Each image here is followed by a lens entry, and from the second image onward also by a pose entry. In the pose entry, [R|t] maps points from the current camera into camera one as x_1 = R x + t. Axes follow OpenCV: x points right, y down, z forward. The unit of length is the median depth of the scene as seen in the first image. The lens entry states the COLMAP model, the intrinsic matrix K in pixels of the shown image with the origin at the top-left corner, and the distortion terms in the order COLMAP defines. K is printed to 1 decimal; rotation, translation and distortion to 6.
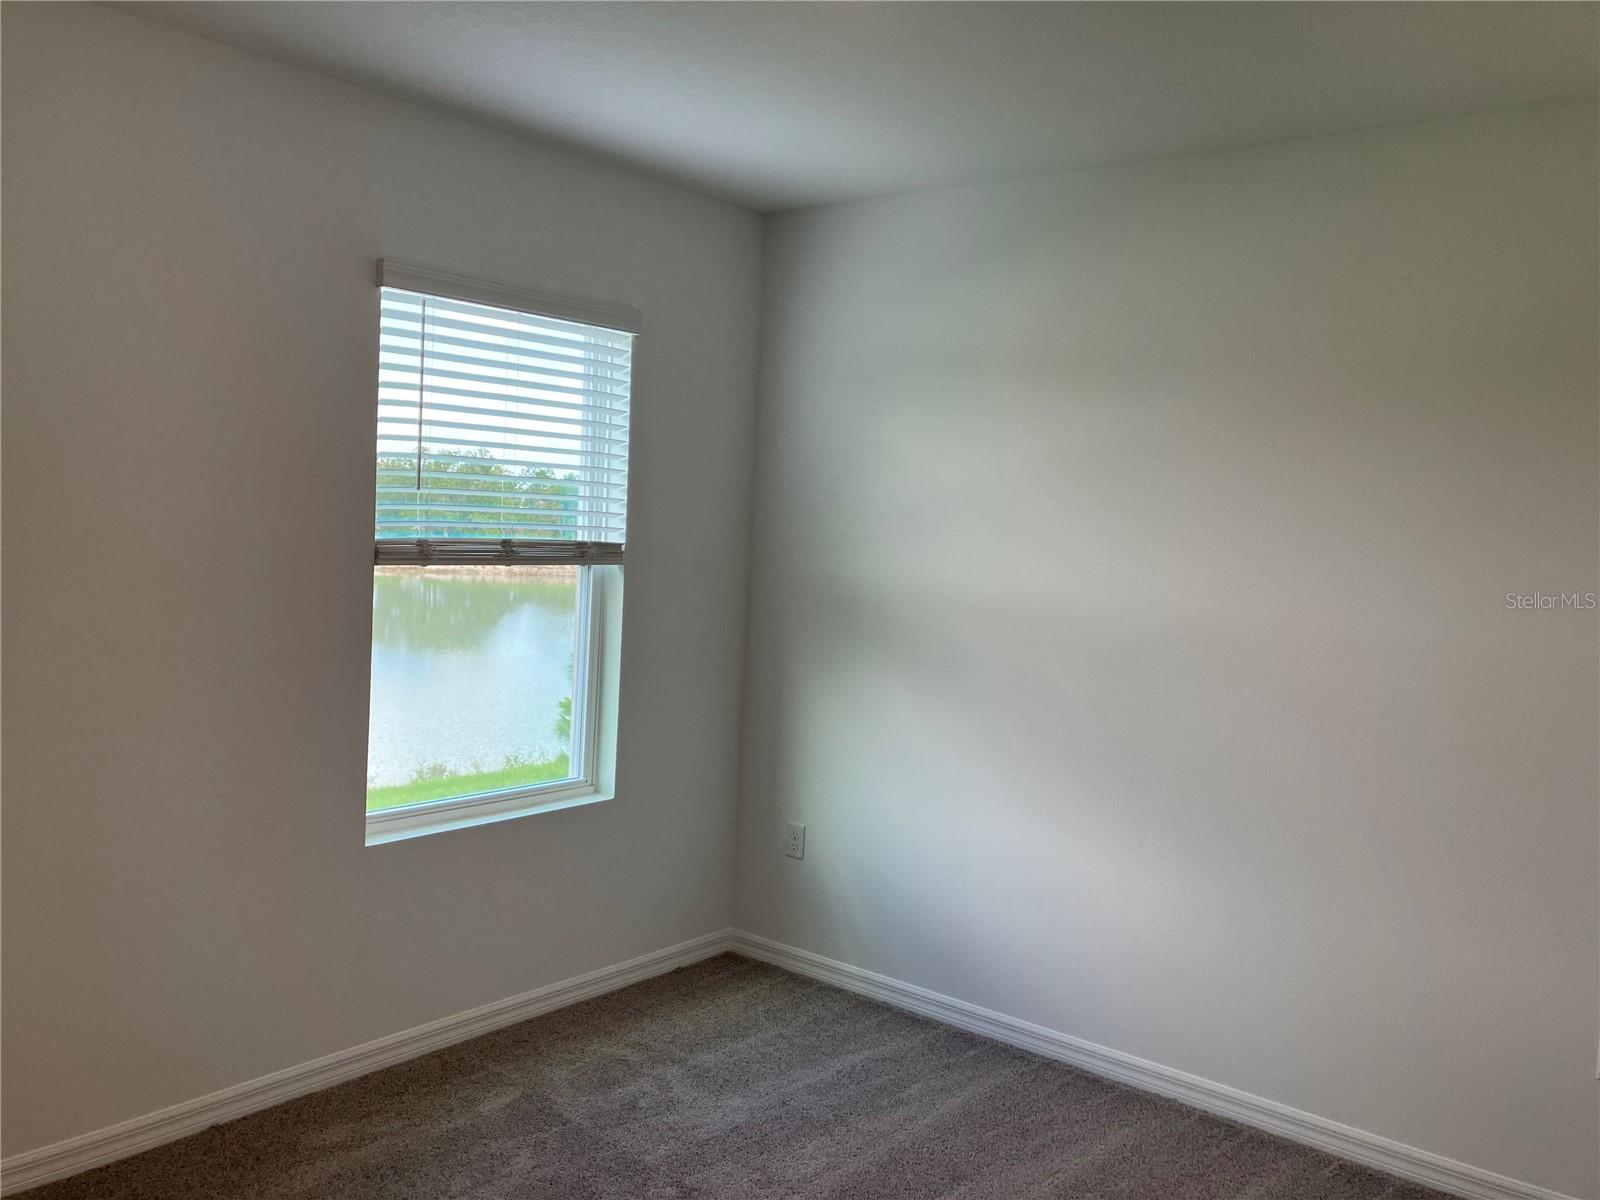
lens RADIAL K [[1339.8, 0, 806.7], [0, 1339.8, 612.5], [0, 0, 1]] dist [0.035615, -0.021130]
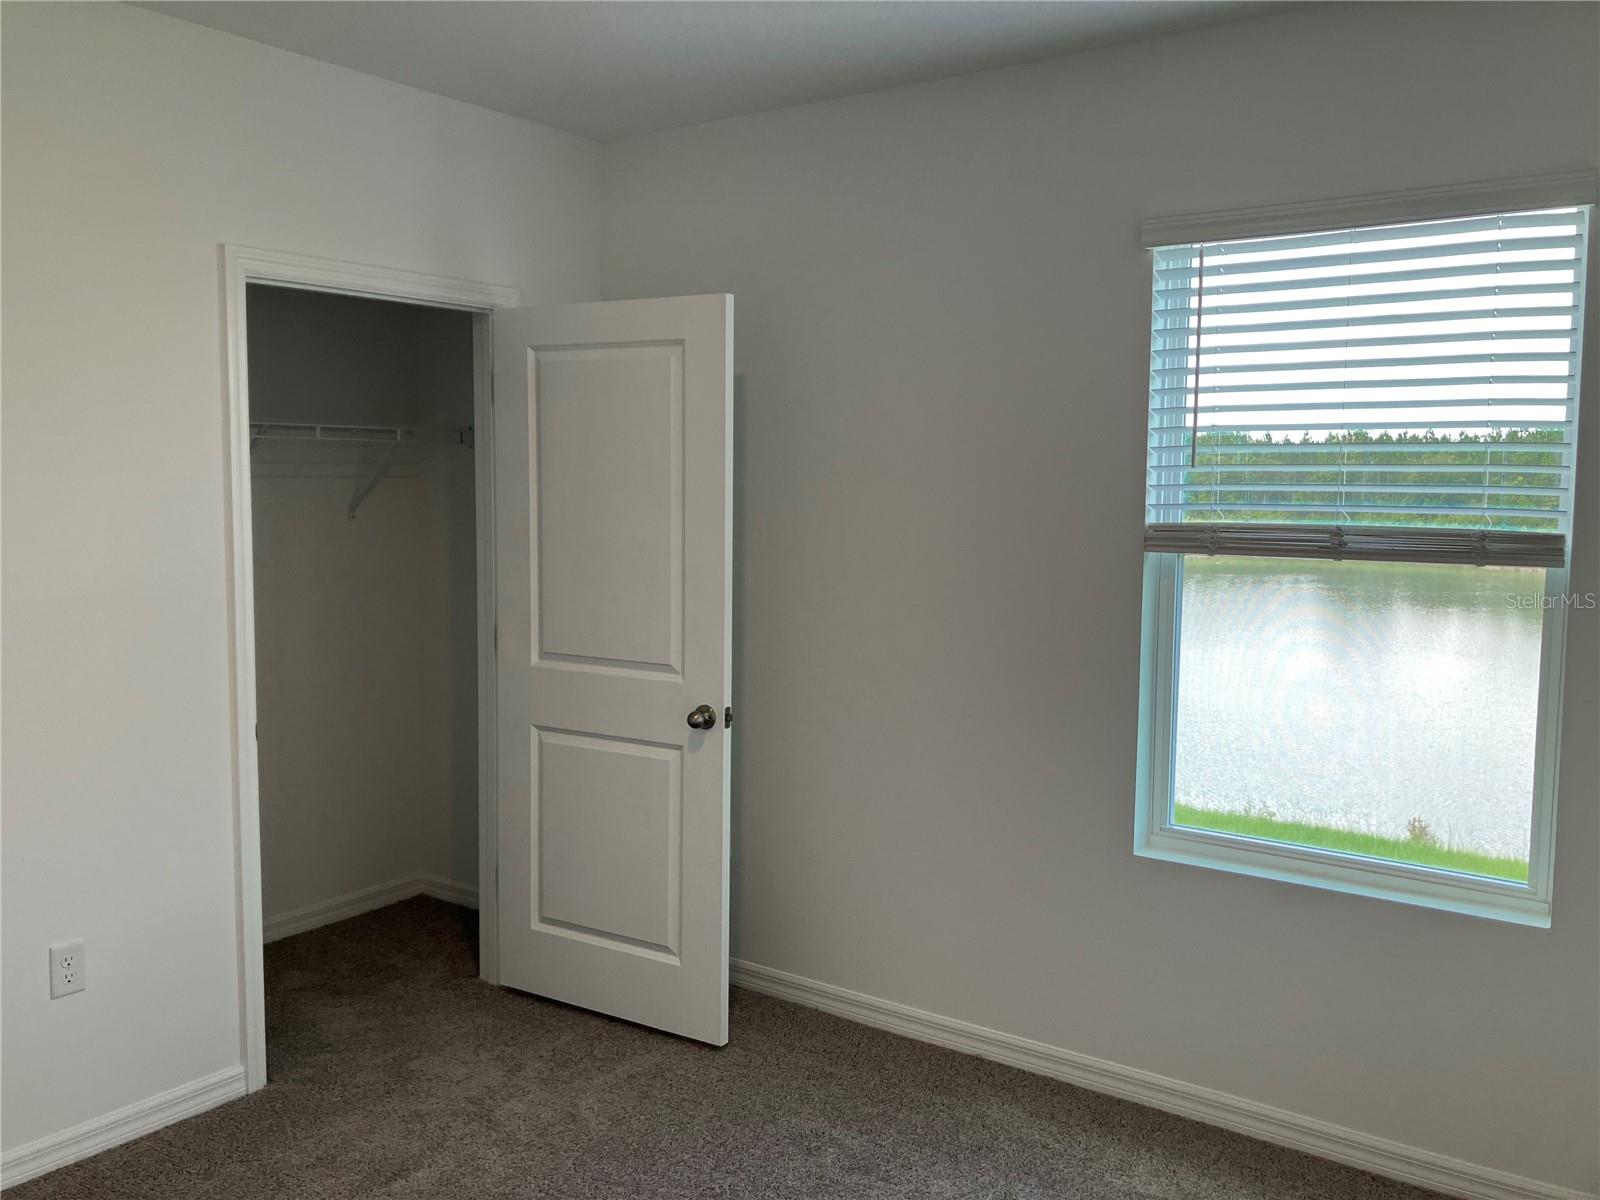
lens RADIAL K [[1339.8, 0, 837.0], [0, 1339.8, 599.6], [0, 0, 1]] dist [0.035615, -0.021130]
pose [[0.054461, 0.045817, -0.997464, 0.652860], [-0.075129, 0.996303, 0.041662, -0.028457], [0.995686, 0.072669, 0.057702, 0.823670]]
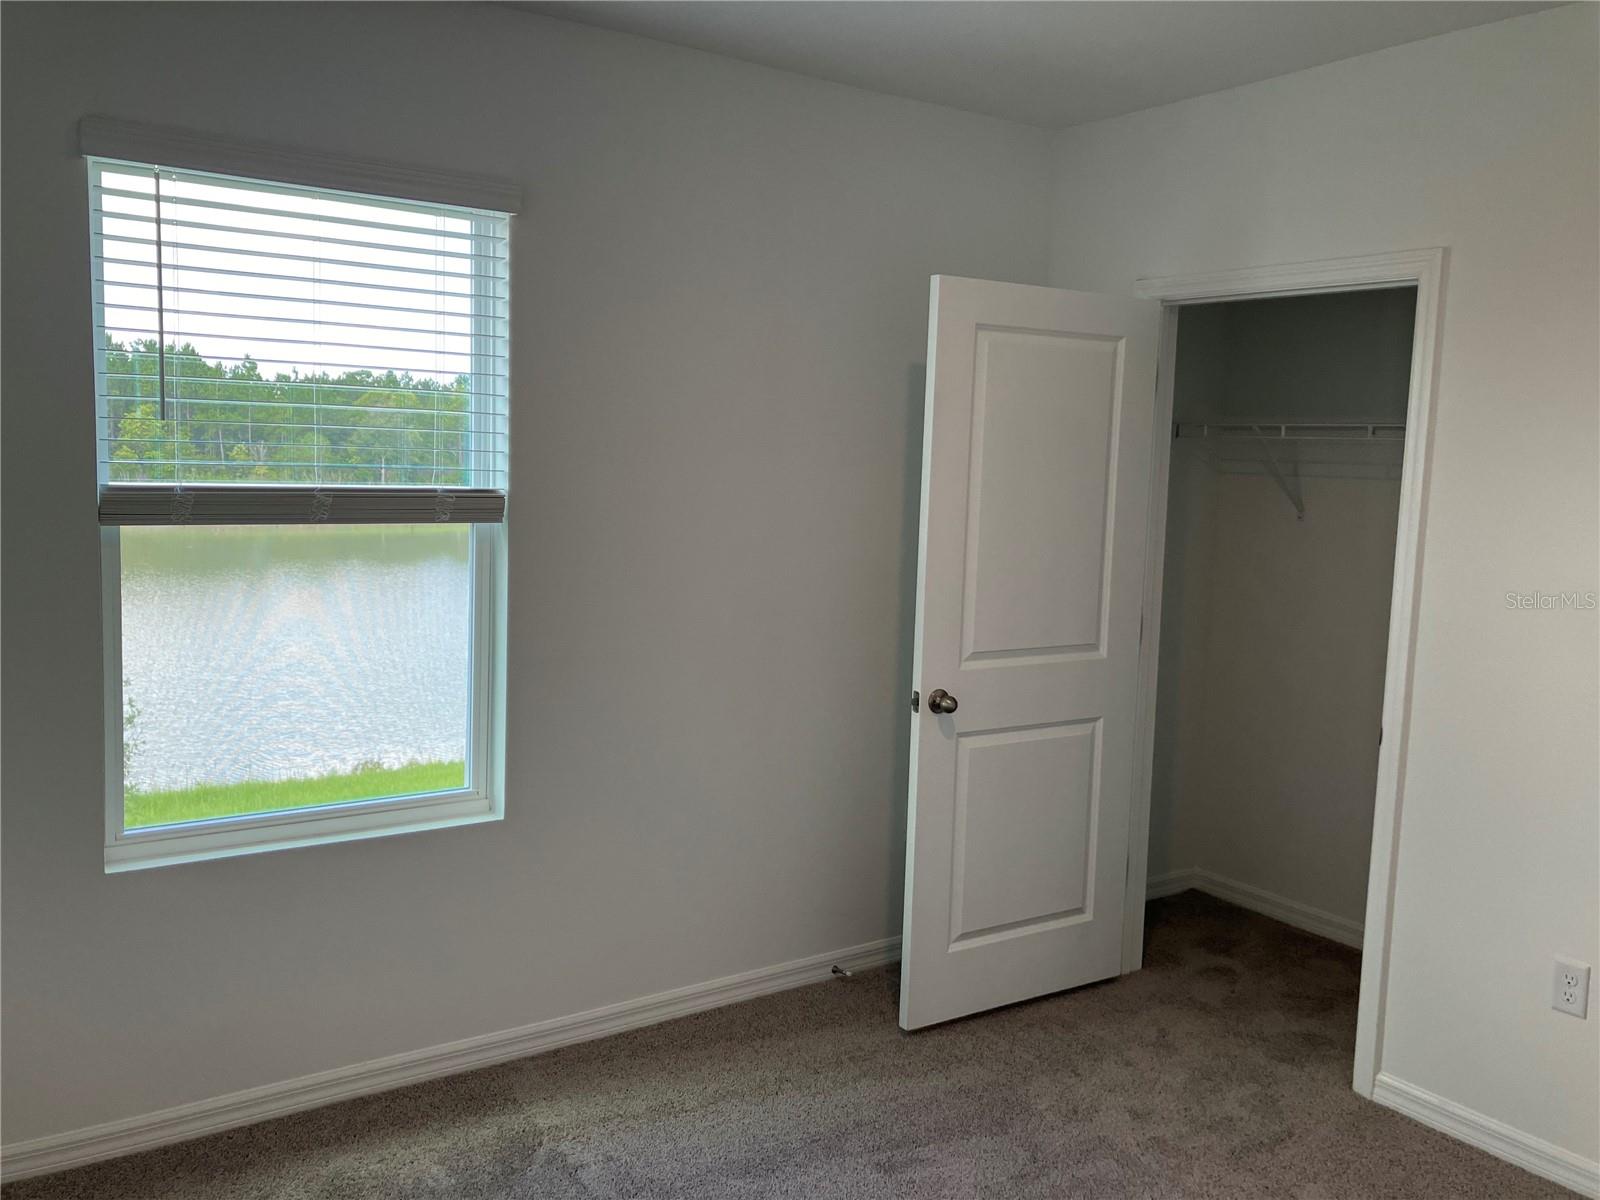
lens RADIAL K [[1339.8, 0, 801.7], [0, 1339.8, 595.8], [0, 0, 1]] dist [0.035615, -0.021130]
pose [[0.957719, 0.014475, -0.287342, 0.330578], [-0.007615, 0.999659, 0.024977, -0.015179], [0.287606, -0.021732, 0.957502, 0.411763]]
